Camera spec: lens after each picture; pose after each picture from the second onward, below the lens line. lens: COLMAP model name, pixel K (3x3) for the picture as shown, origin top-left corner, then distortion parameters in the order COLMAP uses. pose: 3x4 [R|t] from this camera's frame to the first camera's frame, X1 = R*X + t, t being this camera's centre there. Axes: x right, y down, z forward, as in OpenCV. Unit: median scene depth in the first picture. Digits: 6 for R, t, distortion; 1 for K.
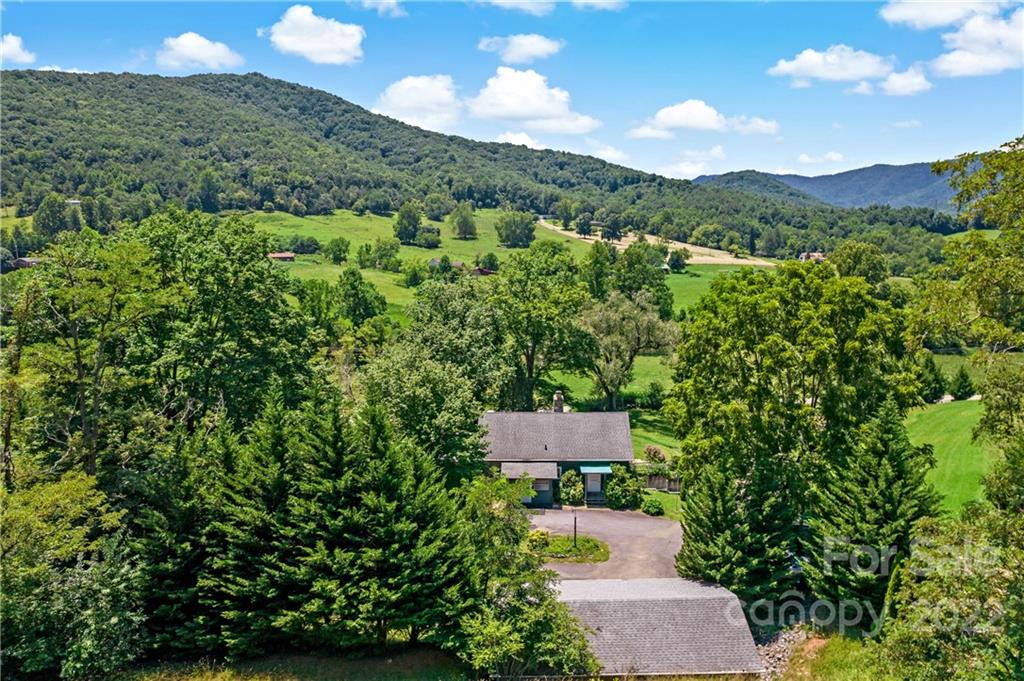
lens RADIAL K [[666.8, 0, 512.0], [0, 666.8, 340.5], [0, 0, 1]] dist [-0.075376, 0.072234]
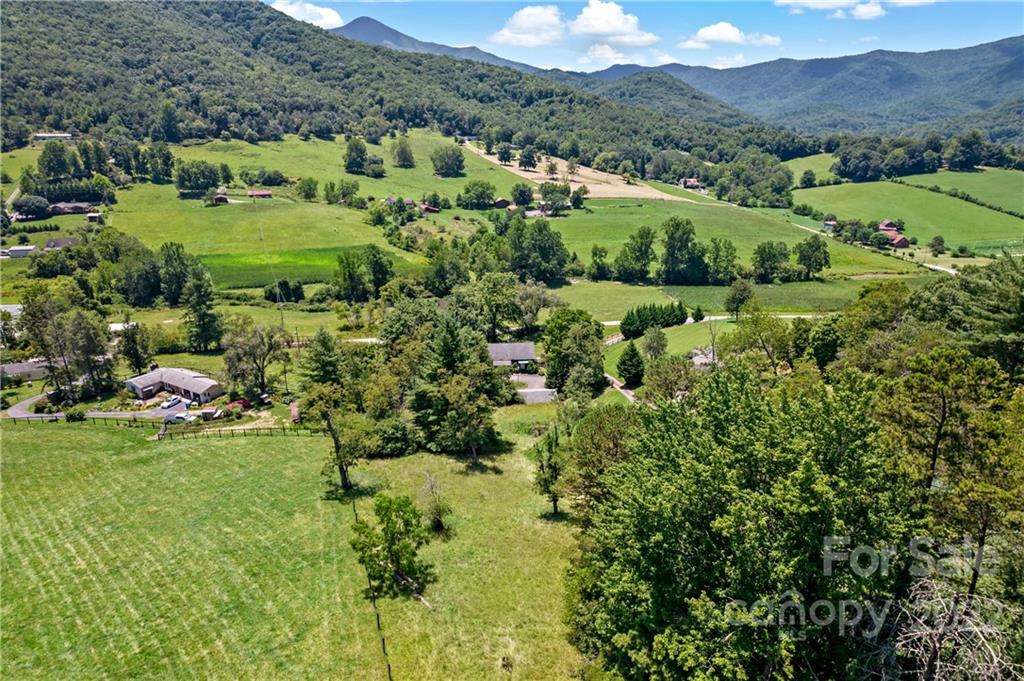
lens RADIAL K [[666.8, 0, 512.0], [0, 666.8, 340.5], [0, 0, 1]] dist [-0.075376, 0.072234]
pose [[0.992121, -0.028750, 0.121938, -0.029030], [0.007643, 0.985389, 0.170148, -0.041646], [-0.125048, -0.167876, 0.977845, -0.193671]]
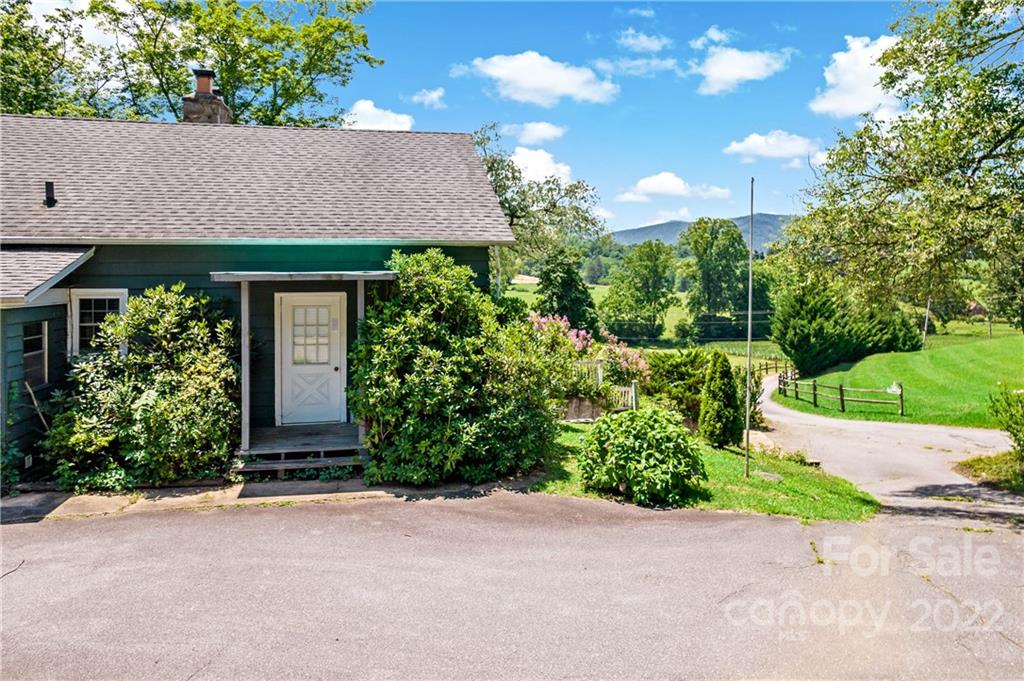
lens RADIAL K [[672.4, 0, 510.0], [0, 672.4, 268.9], [0, 0, 1]] dist [-0.033056, 0.001163]
pose [[0.965687, 0.003298, 0.259689, 0.012633], [0.045251, 0.982488, -0.180749, 0.021839], [-0.255737, 0.186298, 0.948626, 0.078207]]
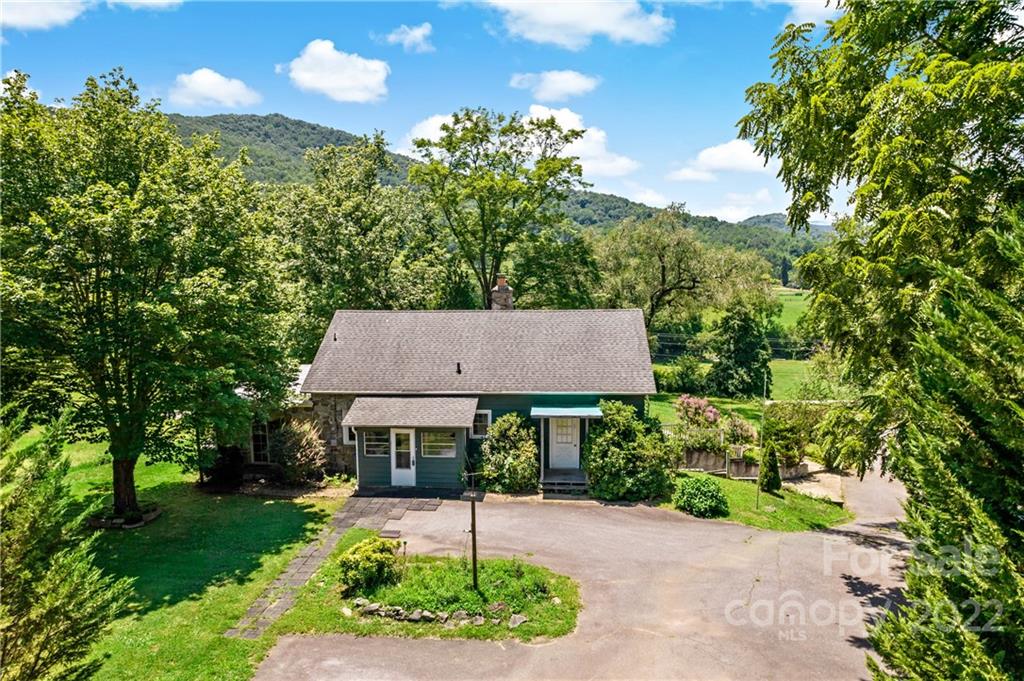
lens RADIAL K [[666.8, 0, 512.0], [0, 666.8, 340.5], [0, 0, 1]] dist [-0.075376, 0.072234]
pose [[0.999317, 0.002478, -0.036867, 0.010275], [-0.005212, 0.997228, -0.074230, 0.017320], [0.036581, 0.074371, 0.996559, 0.053965]]
